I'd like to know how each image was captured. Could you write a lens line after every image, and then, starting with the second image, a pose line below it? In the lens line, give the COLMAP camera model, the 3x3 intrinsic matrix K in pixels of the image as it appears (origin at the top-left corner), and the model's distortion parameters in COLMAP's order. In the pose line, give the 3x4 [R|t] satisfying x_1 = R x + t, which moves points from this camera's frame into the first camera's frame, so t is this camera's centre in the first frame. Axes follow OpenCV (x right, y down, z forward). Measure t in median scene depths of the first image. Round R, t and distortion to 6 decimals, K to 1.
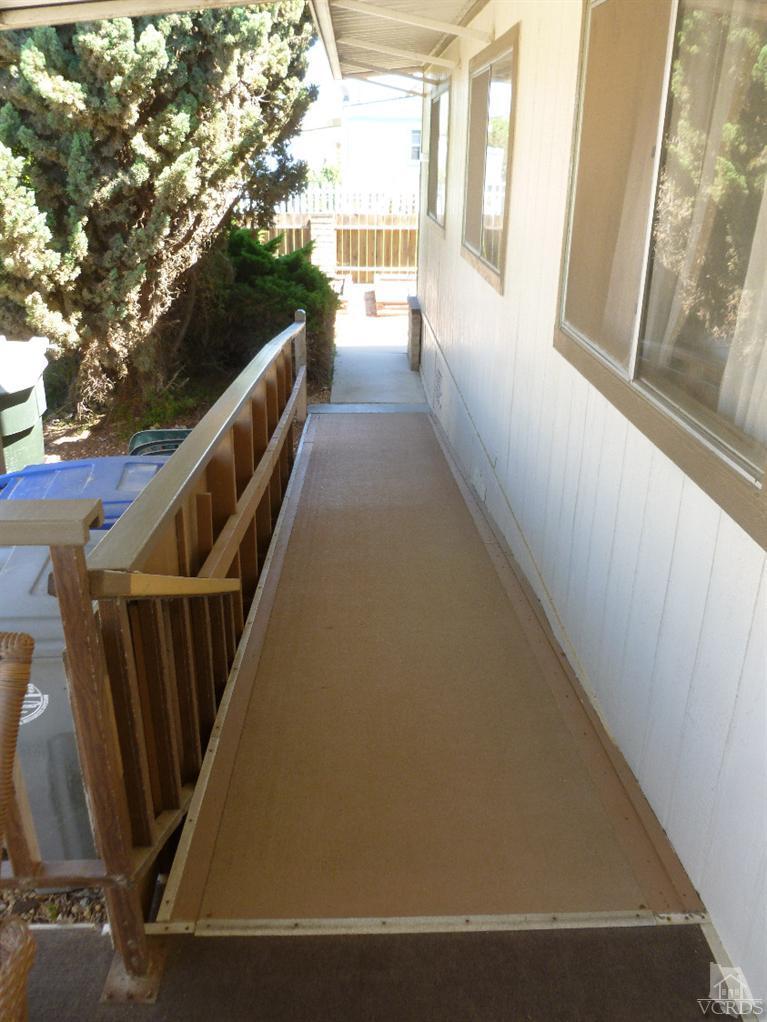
lens RADIAL K [[895.4, 0, 382.3], [0, 895.4, 513.9], [0, 0, 1]] dist [-0.003074, -0.001806]
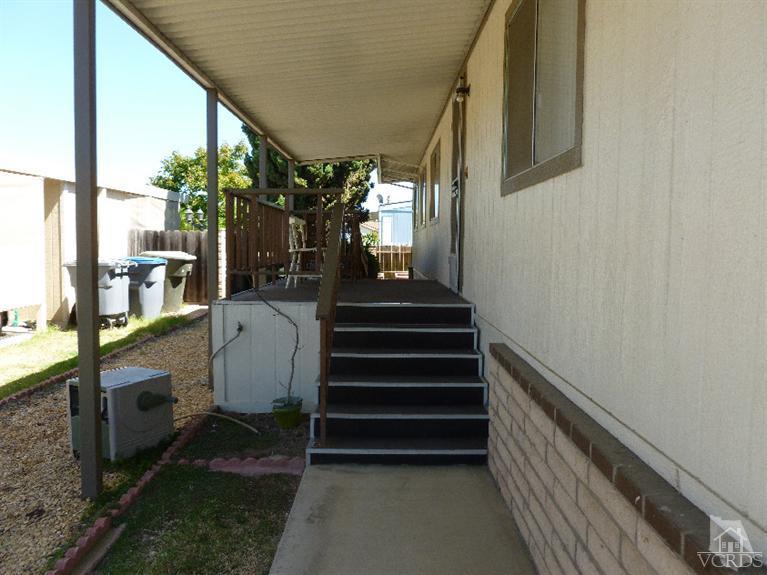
lens RADIAL K [[672.0, 0, 384.6], [0, 672.0, 287.6], [0, 0, 1]] dist [-0.003074, -0.001806]
pose [[0.999466, -0.000894, -0.032655, 0.030404], [-0.009326, 0.950214, -0.311458, 0.491546], [0.031308, 0.311597, 0.949699, -0.906761]]
